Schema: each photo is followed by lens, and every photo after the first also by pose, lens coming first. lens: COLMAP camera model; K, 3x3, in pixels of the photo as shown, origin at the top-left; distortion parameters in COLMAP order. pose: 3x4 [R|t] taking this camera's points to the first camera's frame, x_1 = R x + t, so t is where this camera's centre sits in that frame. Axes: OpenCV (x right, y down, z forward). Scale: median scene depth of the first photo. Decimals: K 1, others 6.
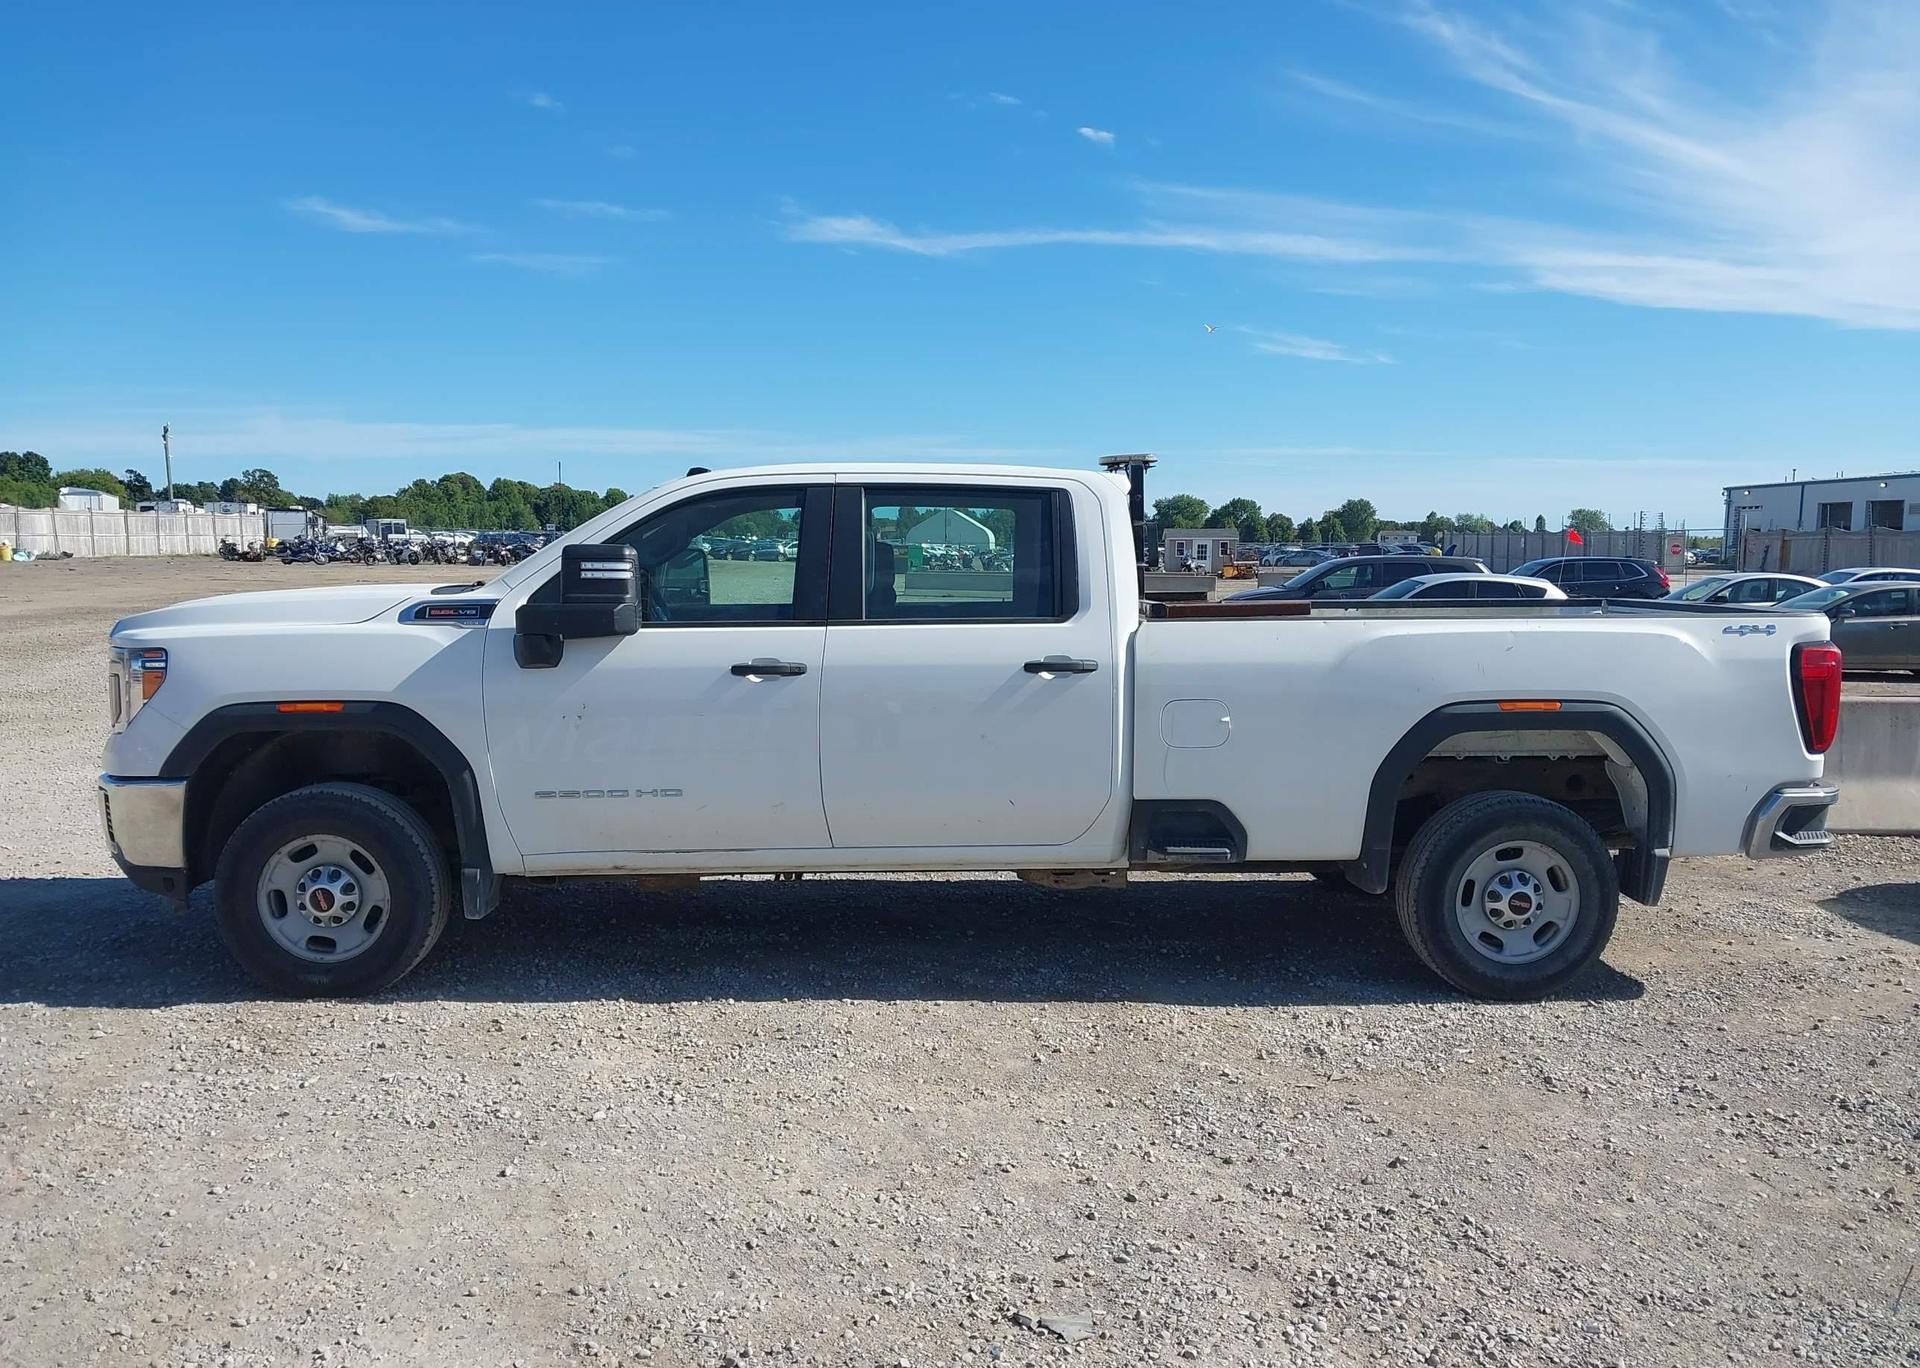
lens RADIAL K [[1520.7, 0, 966.6], [0, 1520.7, 686.6], [0, 0, 1]] dist [0.013086, -0.002410]
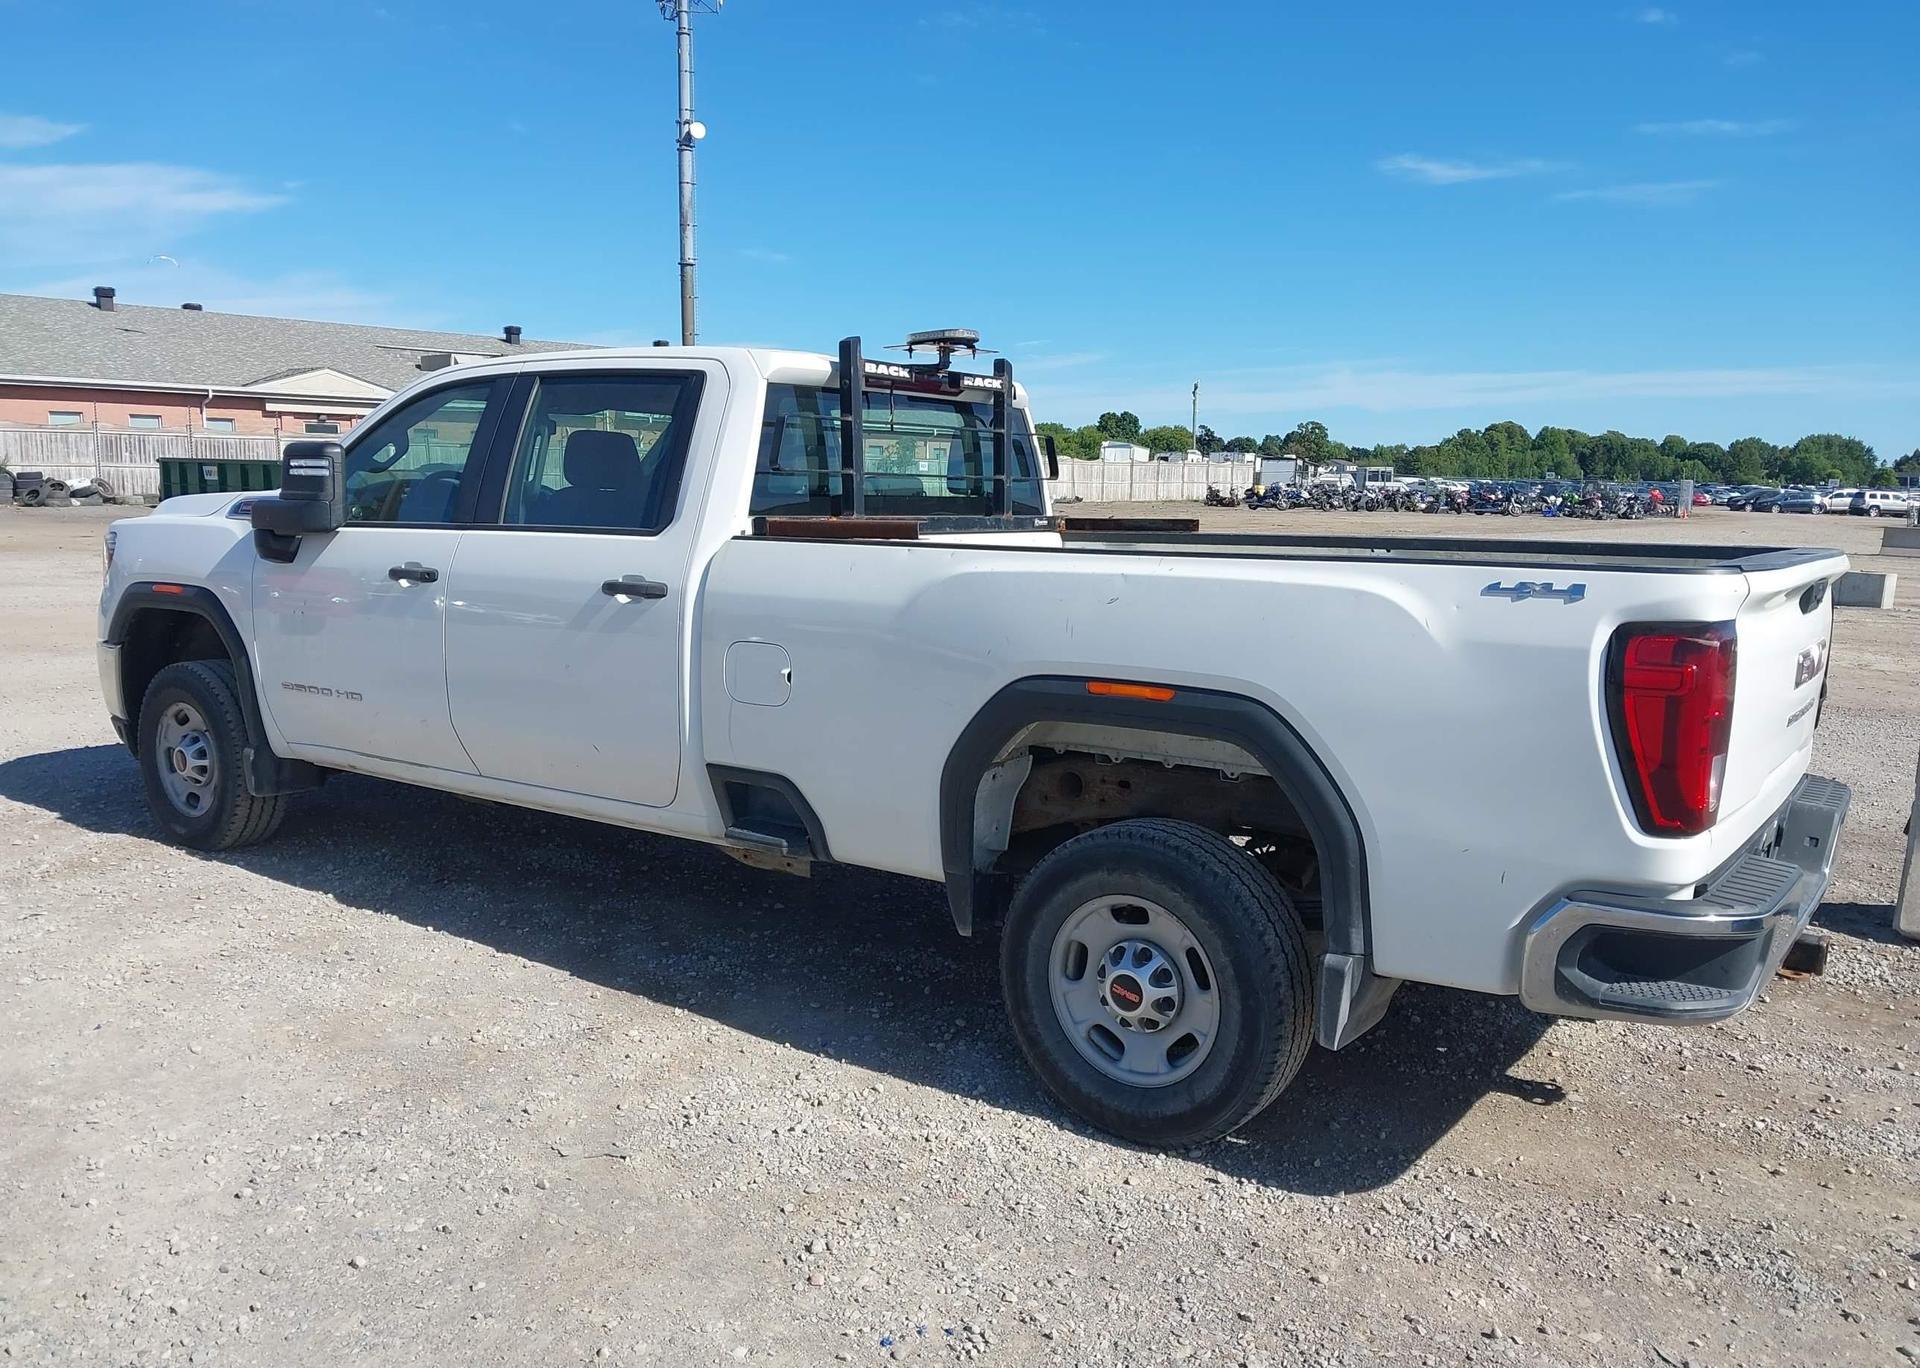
lens RADIAL K [[1539.2, 0, 965.9], [0, 1539.2, 670.5], [0, 0, 1]] dist [0.023806, -0.013324]
pose [[0.784015, 0.084438, -0.614972, 0.699835], [-0.072537, 0.996380, 0.044331, -0.018490], [0.616489, 0.009852, 0.787302, 0.440012]]
